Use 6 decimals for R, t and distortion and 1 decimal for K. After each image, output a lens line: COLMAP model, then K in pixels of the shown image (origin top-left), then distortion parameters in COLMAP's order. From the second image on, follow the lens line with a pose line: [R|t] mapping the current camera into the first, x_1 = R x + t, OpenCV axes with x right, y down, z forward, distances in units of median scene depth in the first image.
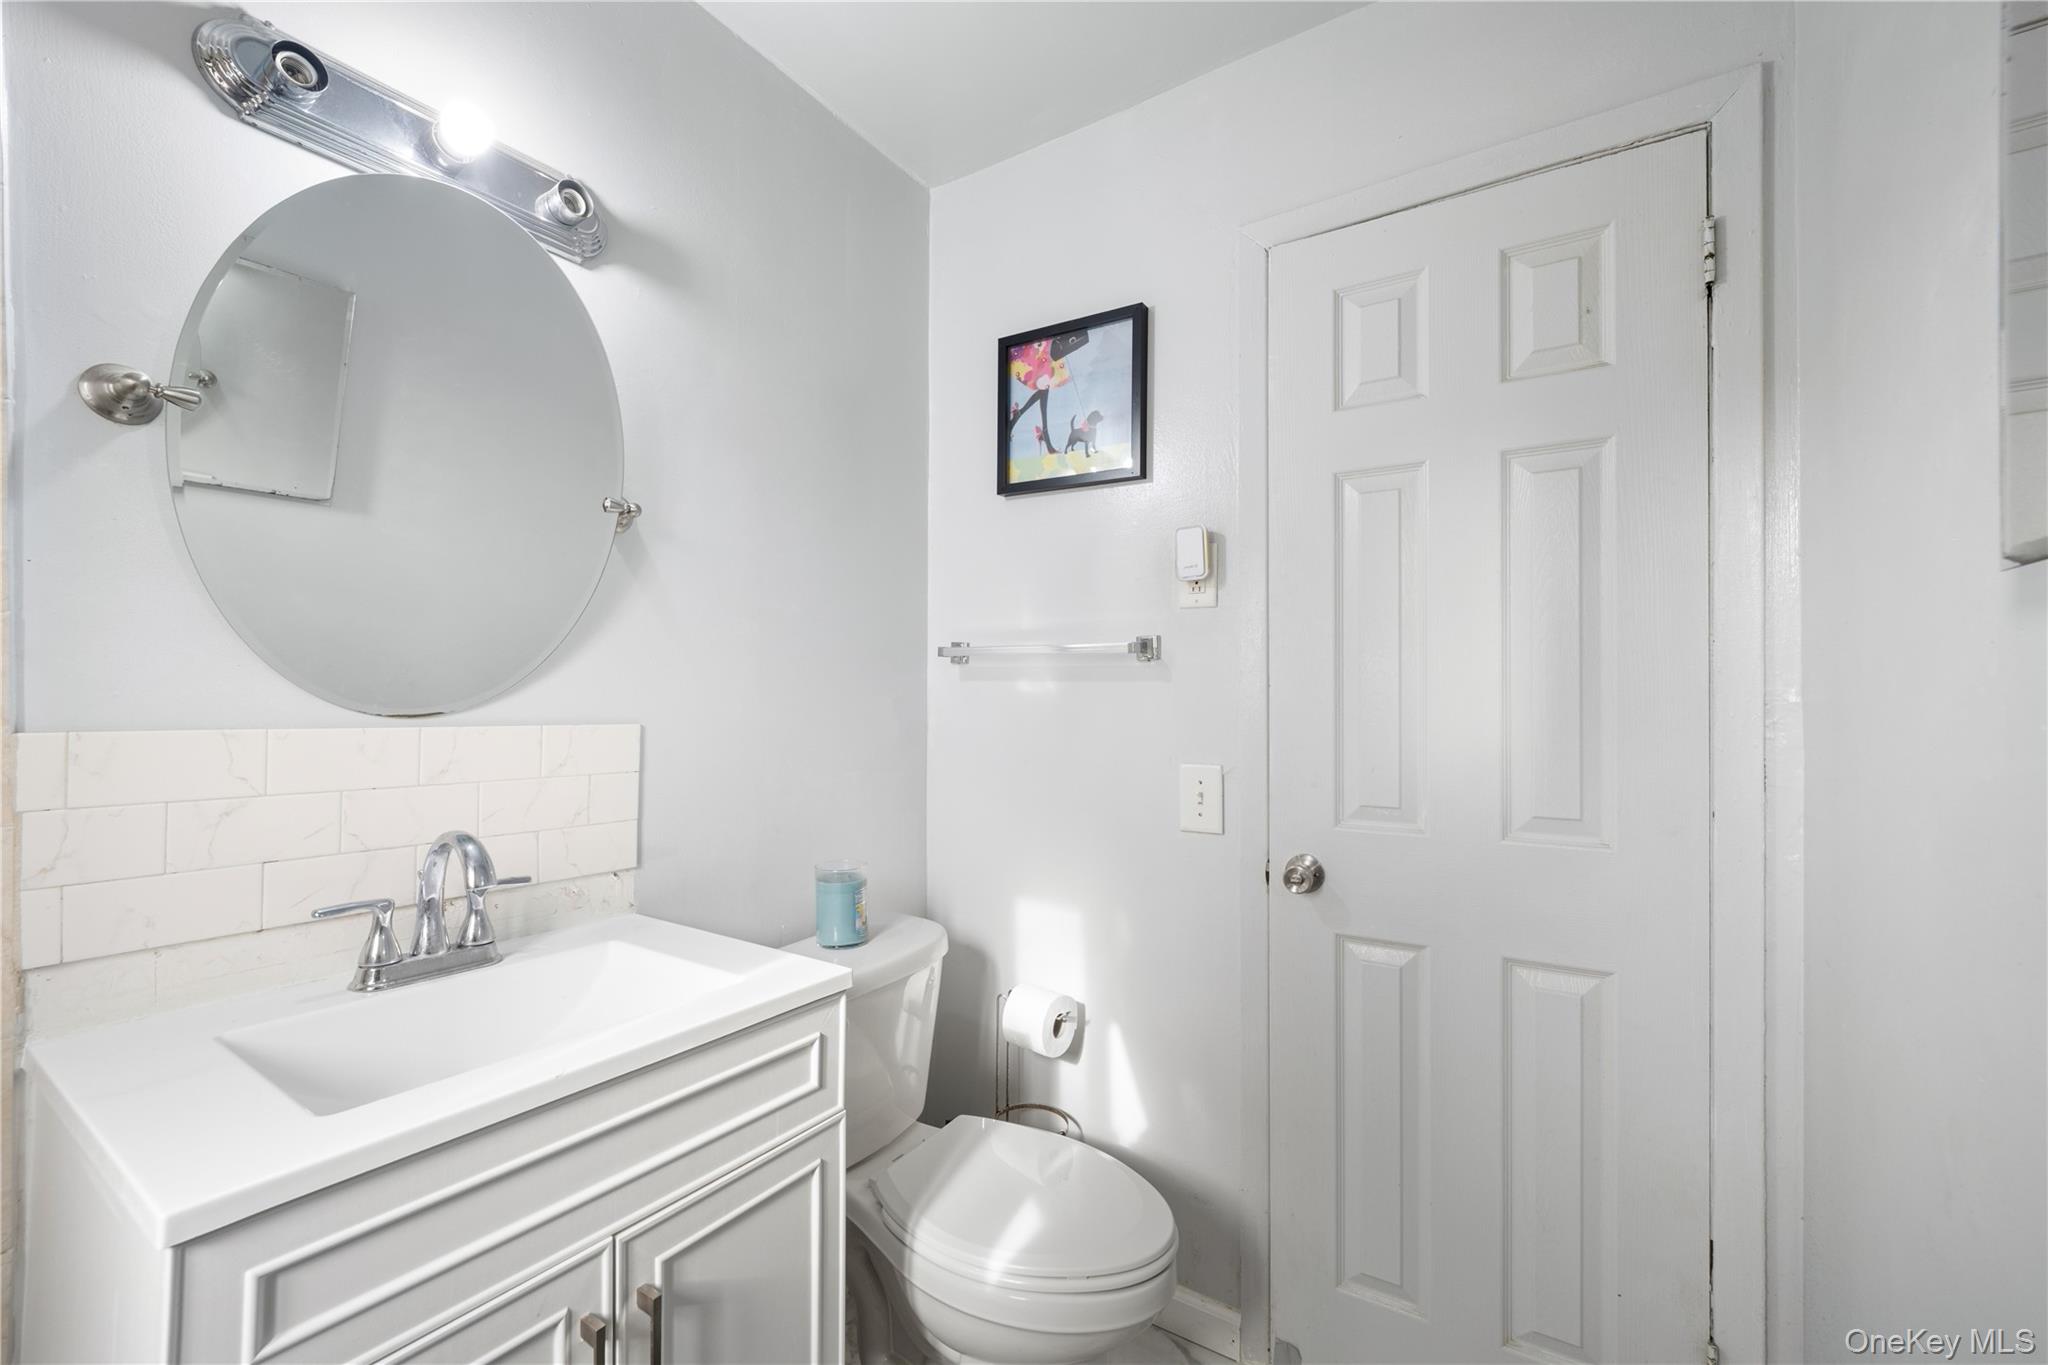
lens RADIAL K [[837.6, 0, 1027.7], [0, 837.6, 692.1], [0, 0, 1]] dist [-0.000239, -0.000027]
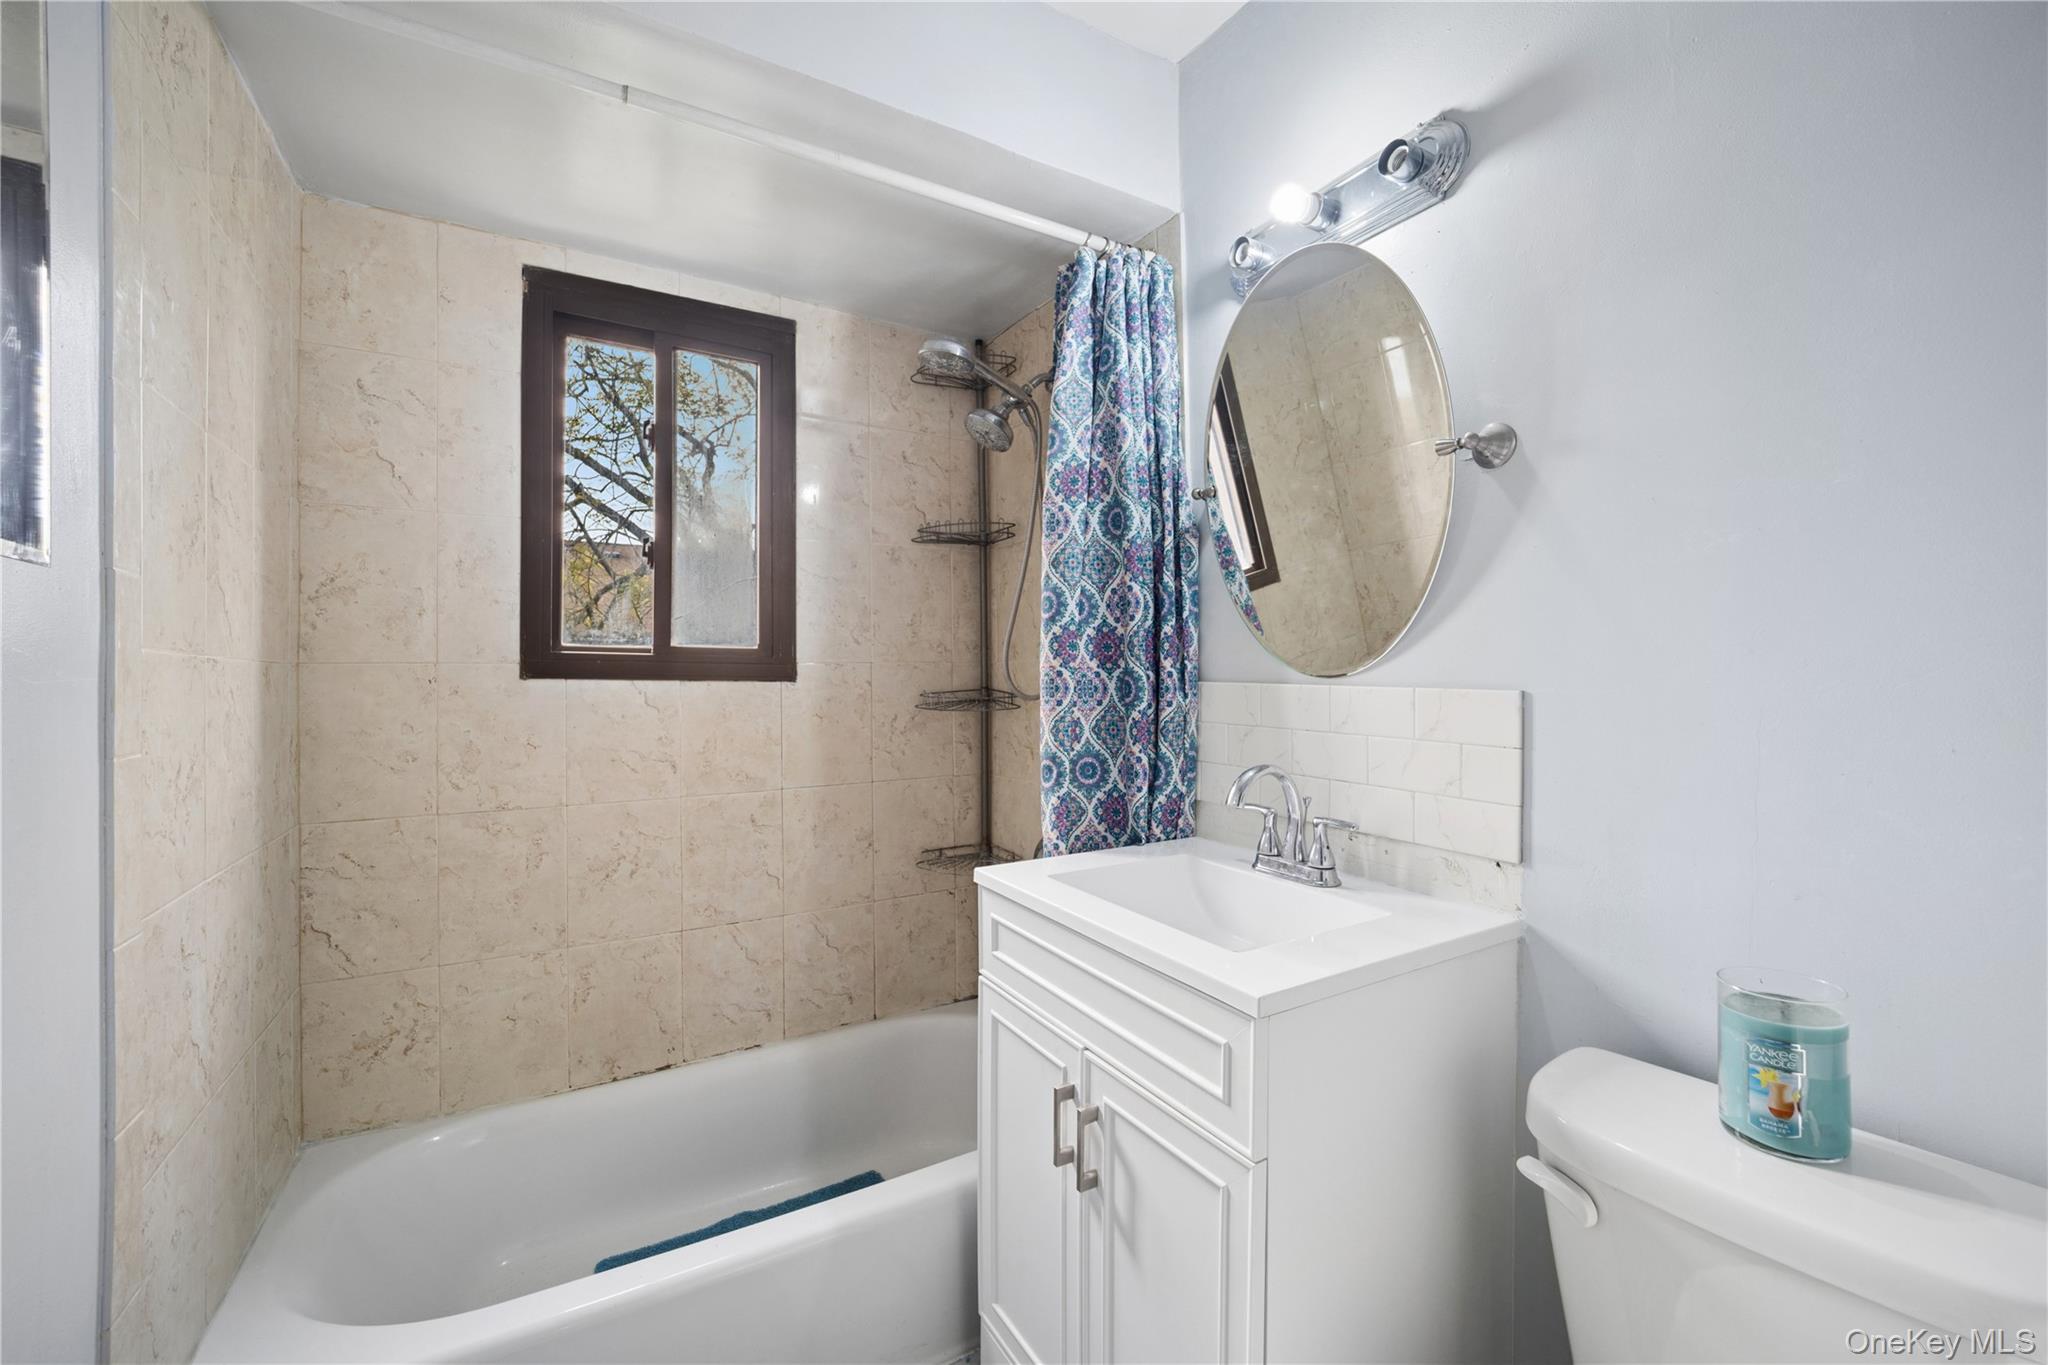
lens RADIAL K [[837.6, 0, 1027.6], [0, 837.6, 675.5], [0, 0, 1]] dist [-0.000239, -0.000027]
pose [[-0.444829, -0.005301, -0.895600, 0.530319], [0.008608, 0.999911, -0.010194, 0.031595], [0.895574, -0.012244, -0.444744, 1.030684]]
